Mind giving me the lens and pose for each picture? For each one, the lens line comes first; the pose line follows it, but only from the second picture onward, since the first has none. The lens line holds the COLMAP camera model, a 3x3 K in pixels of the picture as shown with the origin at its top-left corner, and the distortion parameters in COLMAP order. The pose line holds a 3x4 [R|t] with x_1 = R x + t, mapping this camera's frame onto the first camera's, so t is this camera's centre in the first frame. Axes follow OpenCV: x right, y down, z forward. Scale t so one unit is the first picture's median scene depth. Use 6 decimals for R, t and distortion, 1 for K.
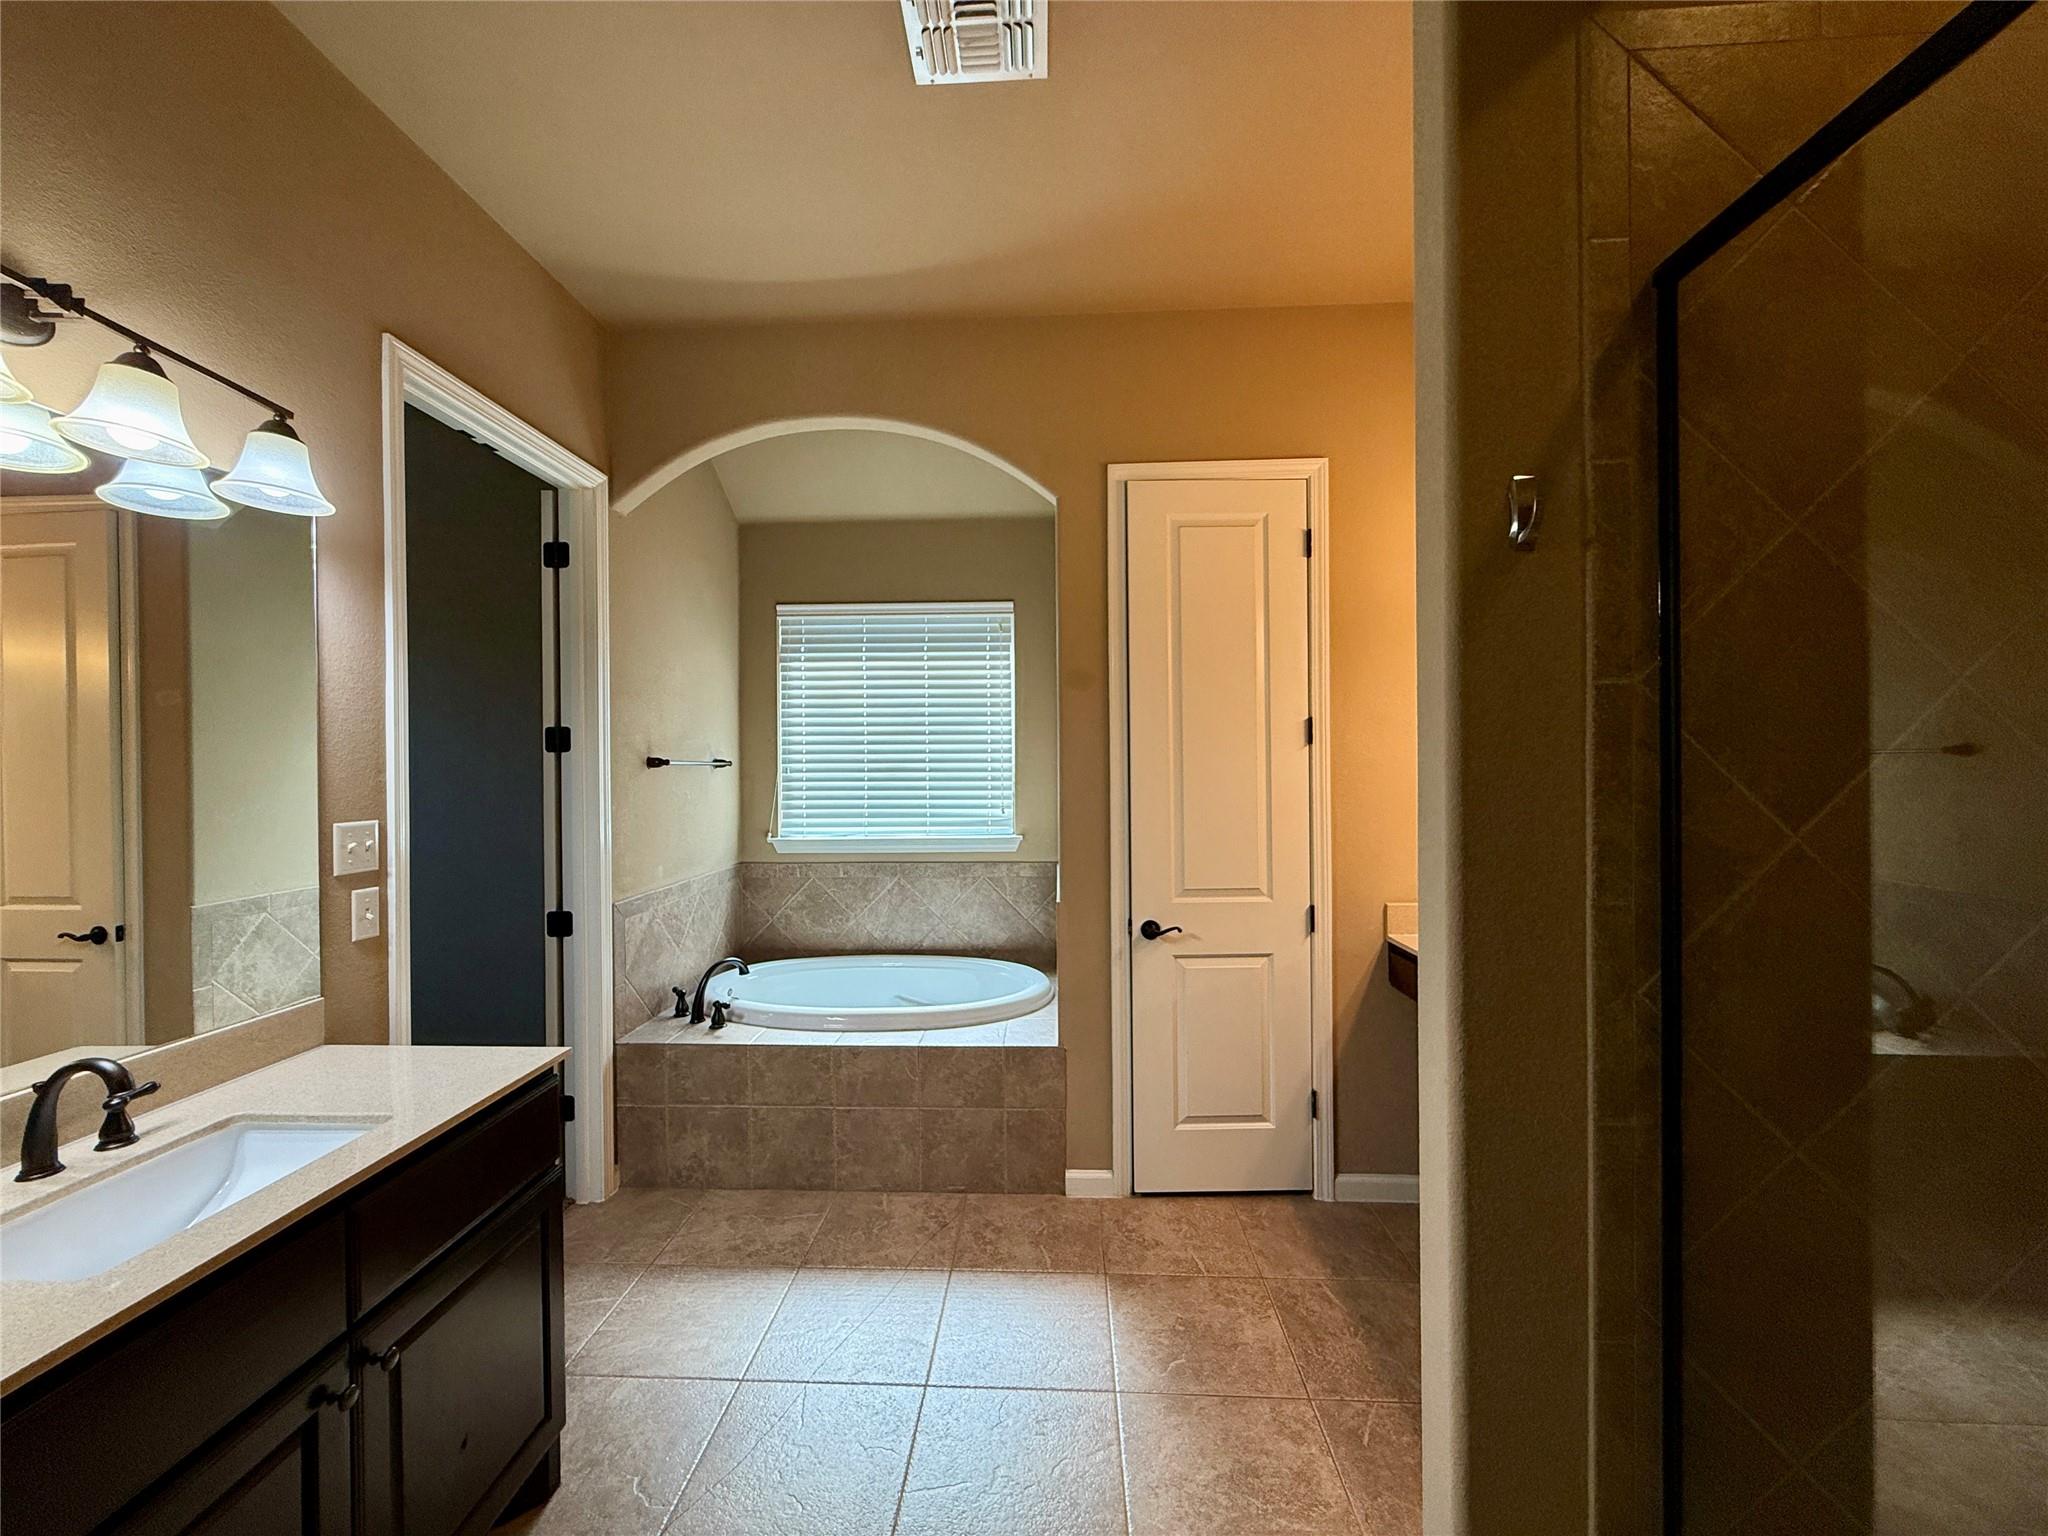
lens RADIAL K [[817.5, 0, 1021.6], [0, 817.5, 770.0], [0, 0, 1]] dist [0.001206, 0.000000]
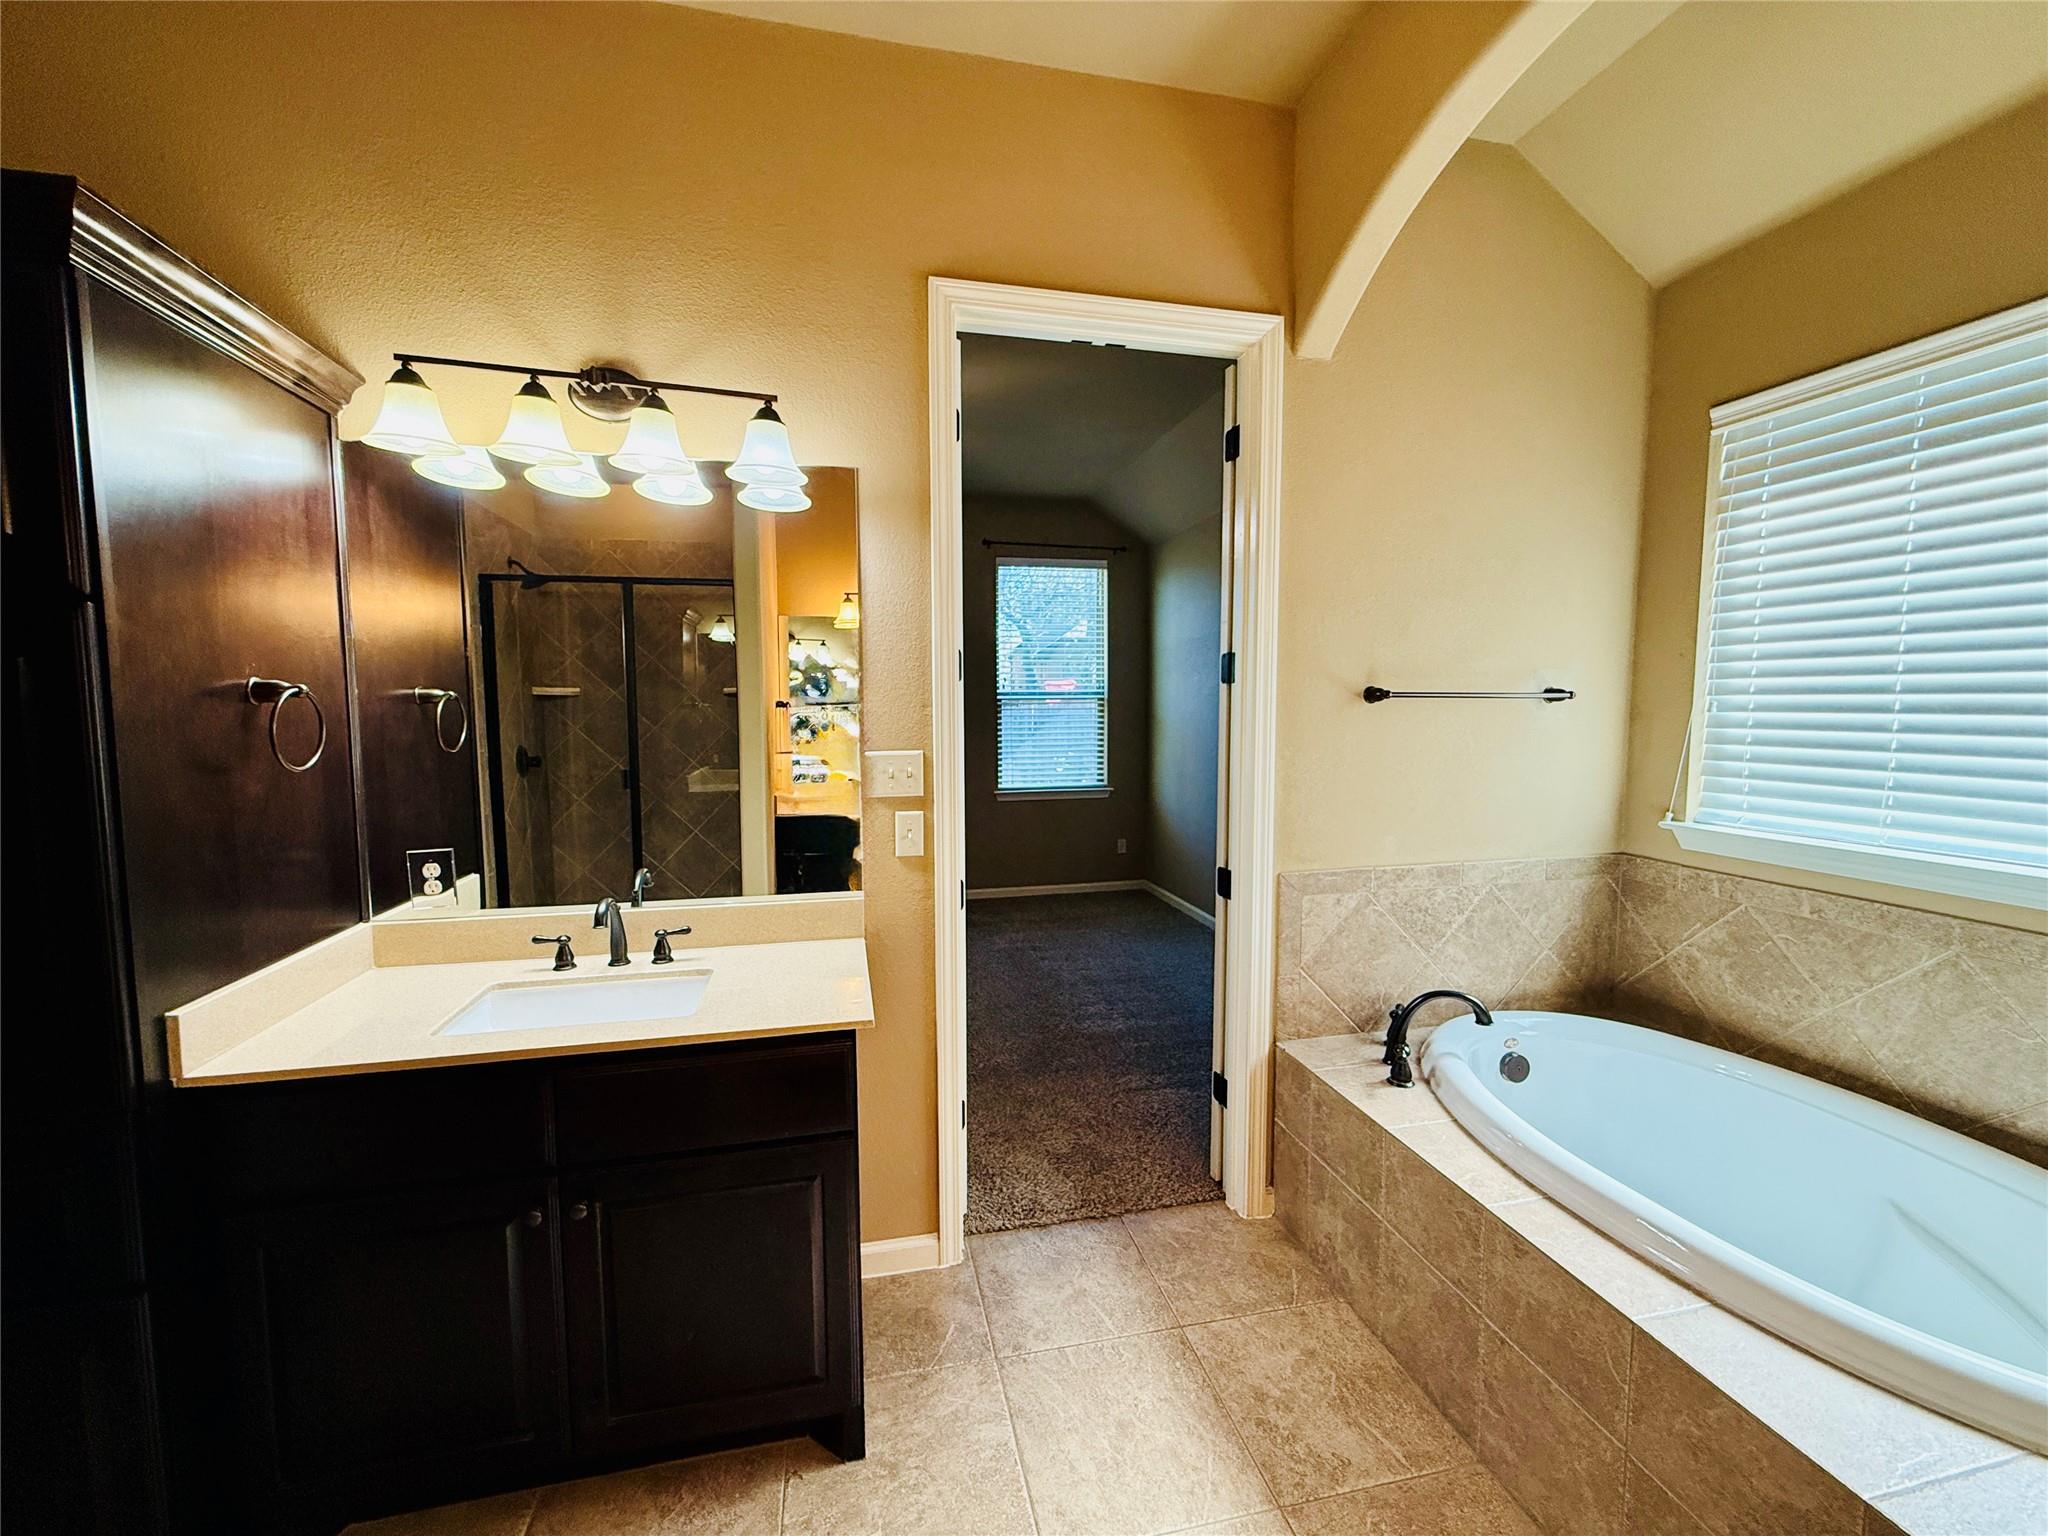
lens RADIAL K [[817.5, 0, 1017.7], [0, 817.5, 768.6], [0, 0, 1]] dist [0.001206, 0.000000]
pose [[0.257671, 0.085614, -0.962432, 0.199222], [-0.003082, 0.996134, 0.087787, -0.007445], [0.966228, -0.019654, 0.256939, 0.568018]]
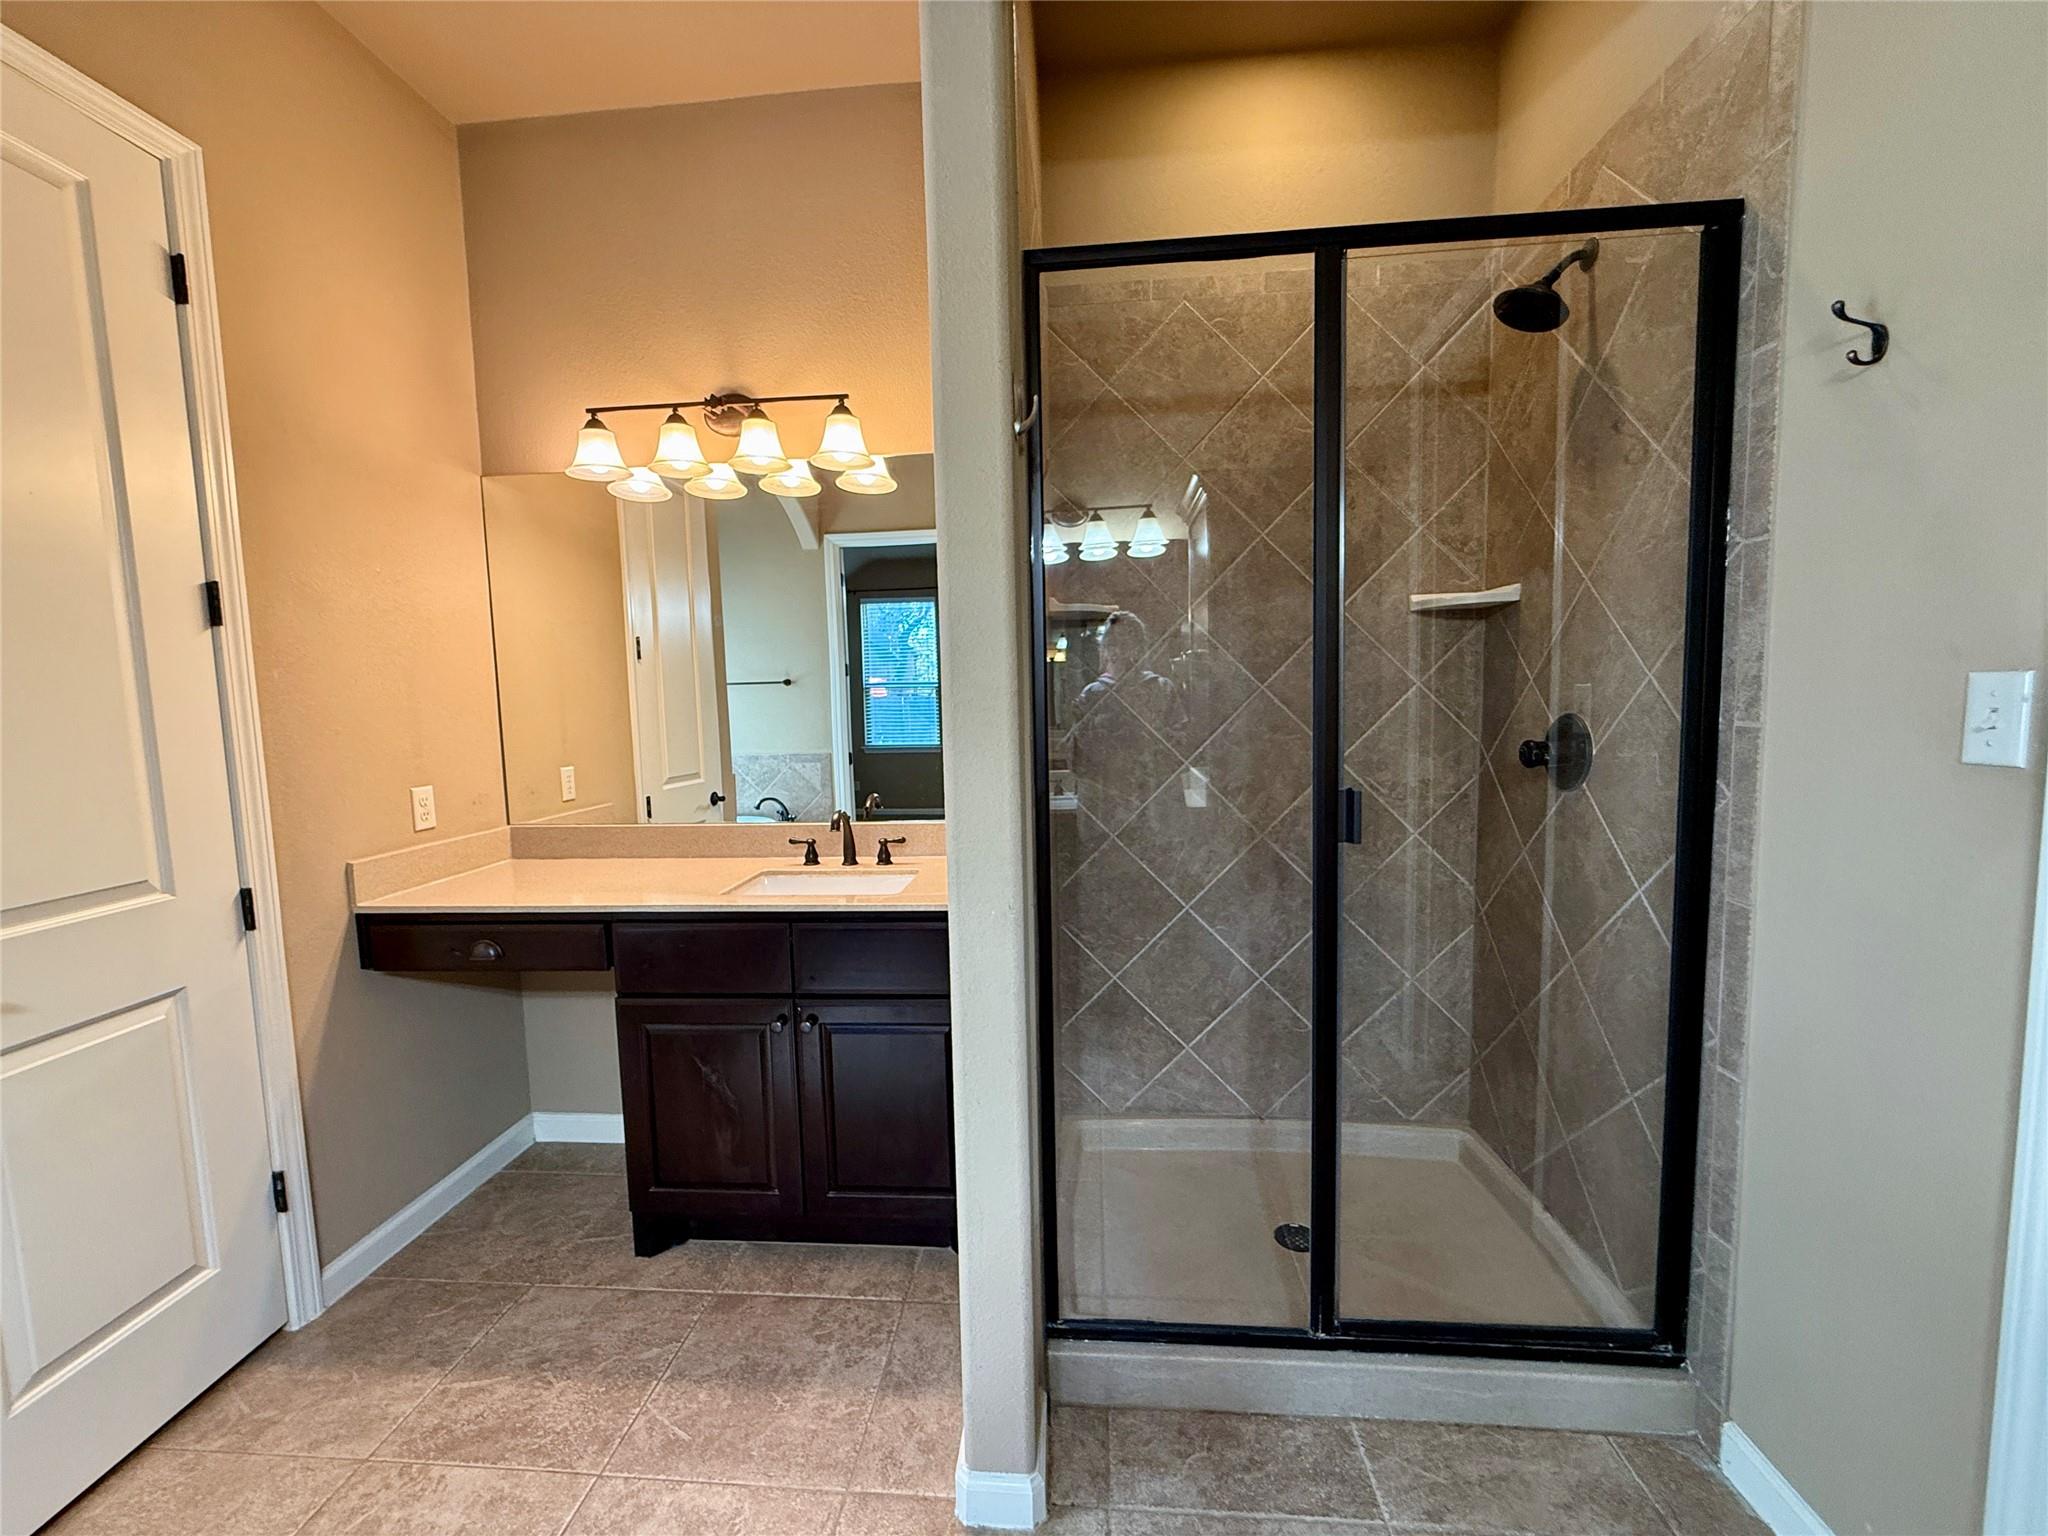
lens RADIAL K [[817.5, 0, 1010.3], [0, 817.5, 769.3], [0, 0, 1]] dist [0.001206, 0.000000]
pose [[0.044245, -0.078063, 0.995966, -0.230002], [0.031774, 0.996548, 0.076697, 0.045667], [-0.998515, 0.028252, 0.046572, 0.383386]]
